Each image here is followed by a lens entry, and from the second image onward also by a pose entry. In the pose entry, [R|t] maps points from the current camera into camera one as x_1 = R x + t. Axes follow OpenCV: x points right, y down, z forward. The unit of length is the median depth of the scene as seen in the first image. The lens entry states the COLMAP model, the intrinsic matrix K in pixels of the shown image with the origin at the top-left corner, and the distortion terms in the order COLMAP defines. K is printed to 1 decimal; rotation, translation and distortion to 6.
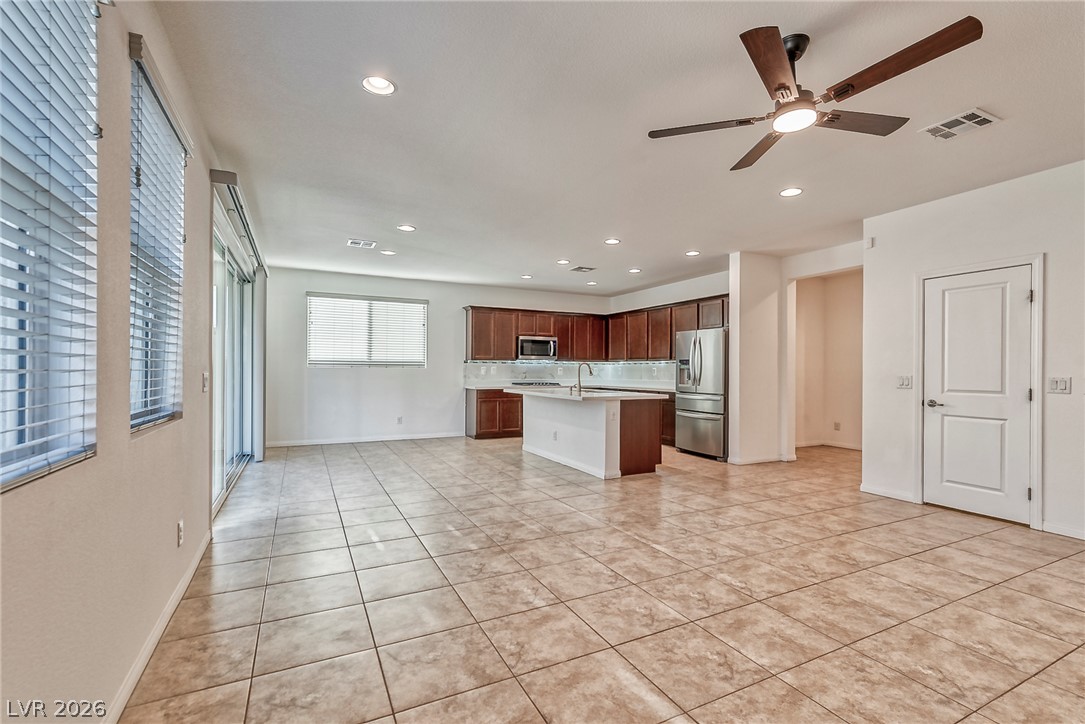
lens RADIAL K [[495.9, 0, 565.0], [0, 495.9, 372.5], [0, 0, 1]] dist [0.001282, 0.002350]
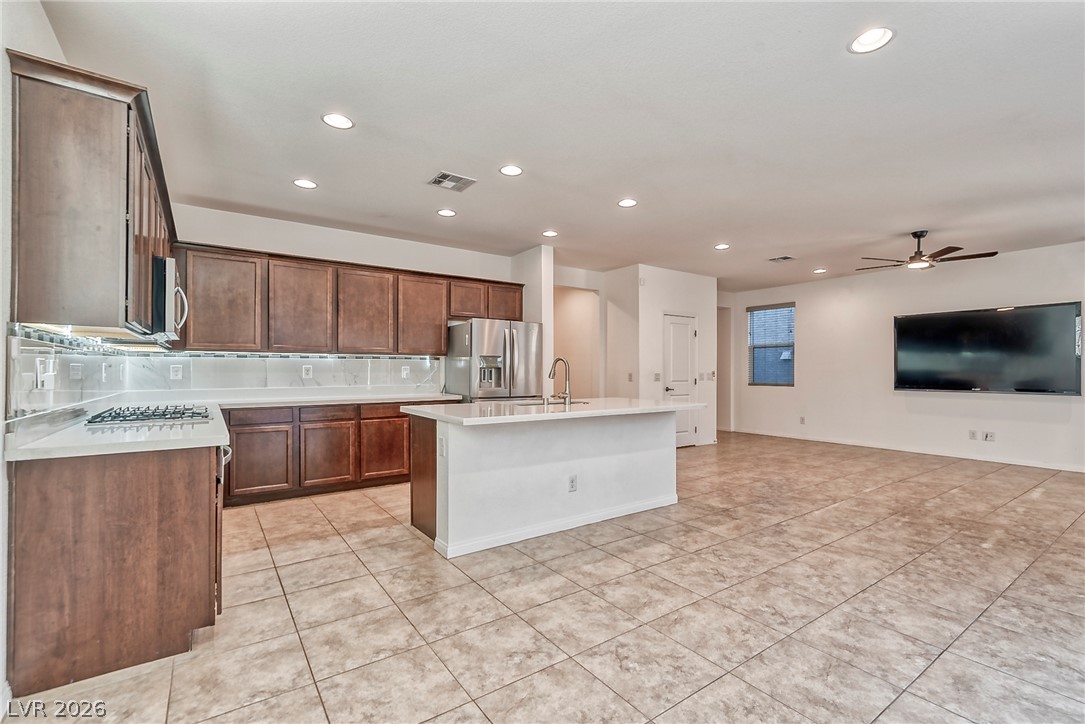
lens RADIAL K [[495.9, 0, 559.1], [0, 495.9, 367.3], [0, 0, 1]] dist [0.001282, 0.002350]
pose [[-0.140553, 0.000688, 0.990073, -0.538256], [0.003085, 0.999995, -0.000257, -0.007828], [-0.990068, 0.003018, -0.140554, 0.998853]]
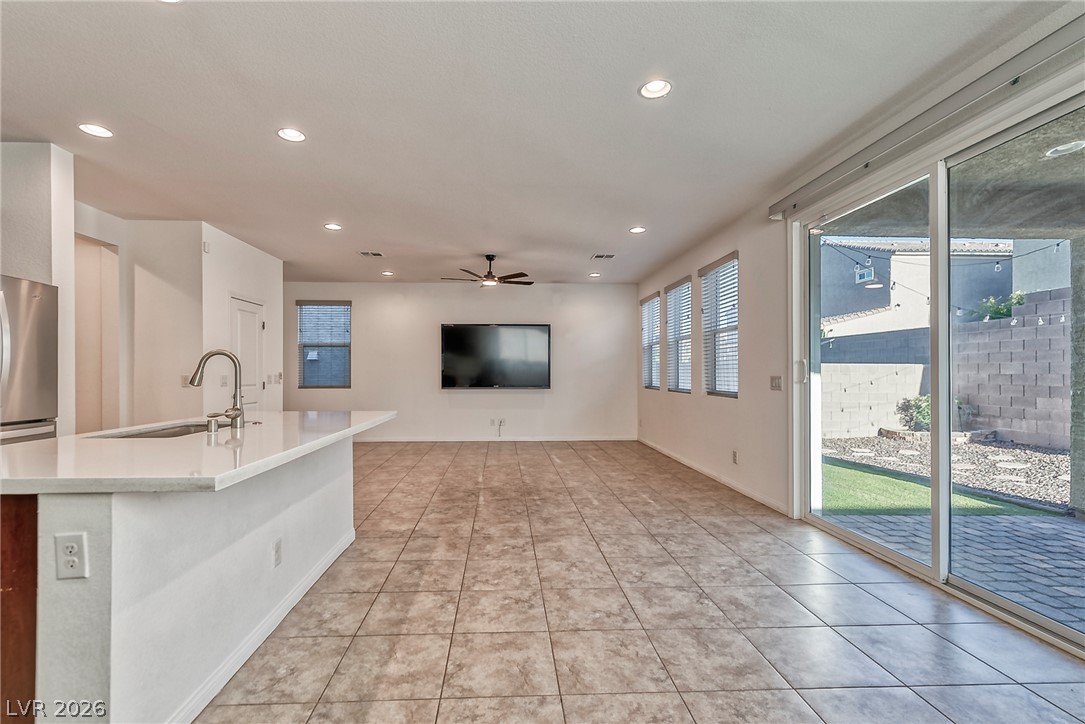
lens RADIAL K [[495.9, 0, 537.1], [0, 495.9, 368.4], [0, 0, 1]] dist [0.001282, 0.002350]
pose [[-0.910717, -0.004683, 0.413005, -0.311261], [-0.005102, 0.999987, 0.000088, -0.007979], [-0.413000, -0.002028, -0.910729, 1.140166]]
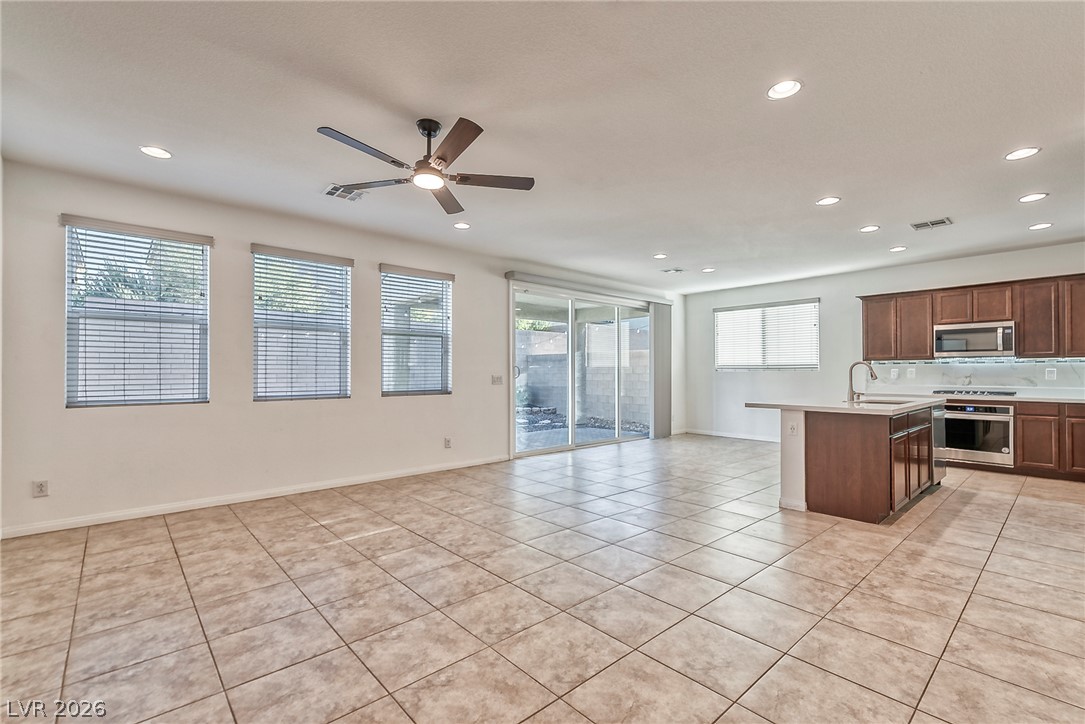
lens RADIAL K [[495.9, 0, 527.9], [0, 495.9, 371.7], [0, 0, 1]] dist [0.001282, 0.002350]
pose [[0.209098, -0.007895, -0.977863, 0.600025], [-0.004827, 0.999947, -0.009106, 0.003617], [0.977883, 0.006624, 0.209049, 0.330688]]
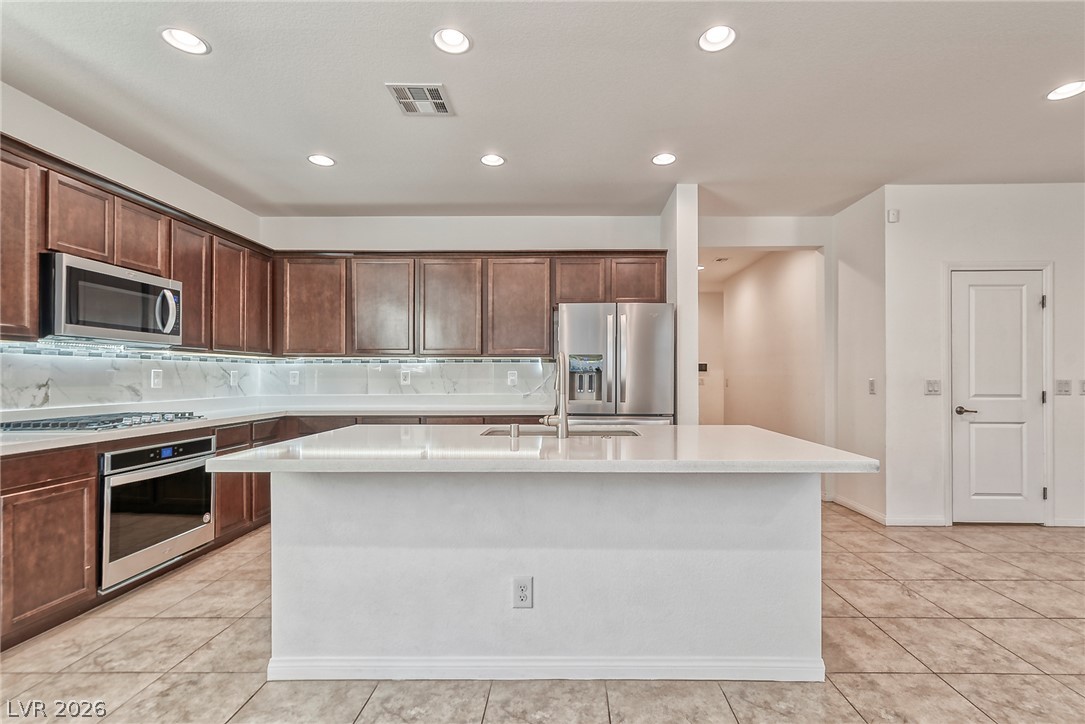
lens RADIAL K [[495.9, 0, 550.3], [0, 495.9, 374.4], [0, 0, 1]] dist [0.001282, 0.002350]
pose [[0.476436, -0.002395, 0.879206, -0.251622], [0.007196, 0.999973, -0.001175, -0.004525], [-0.879180, 0.006886, 0.476440, 0.767031]]
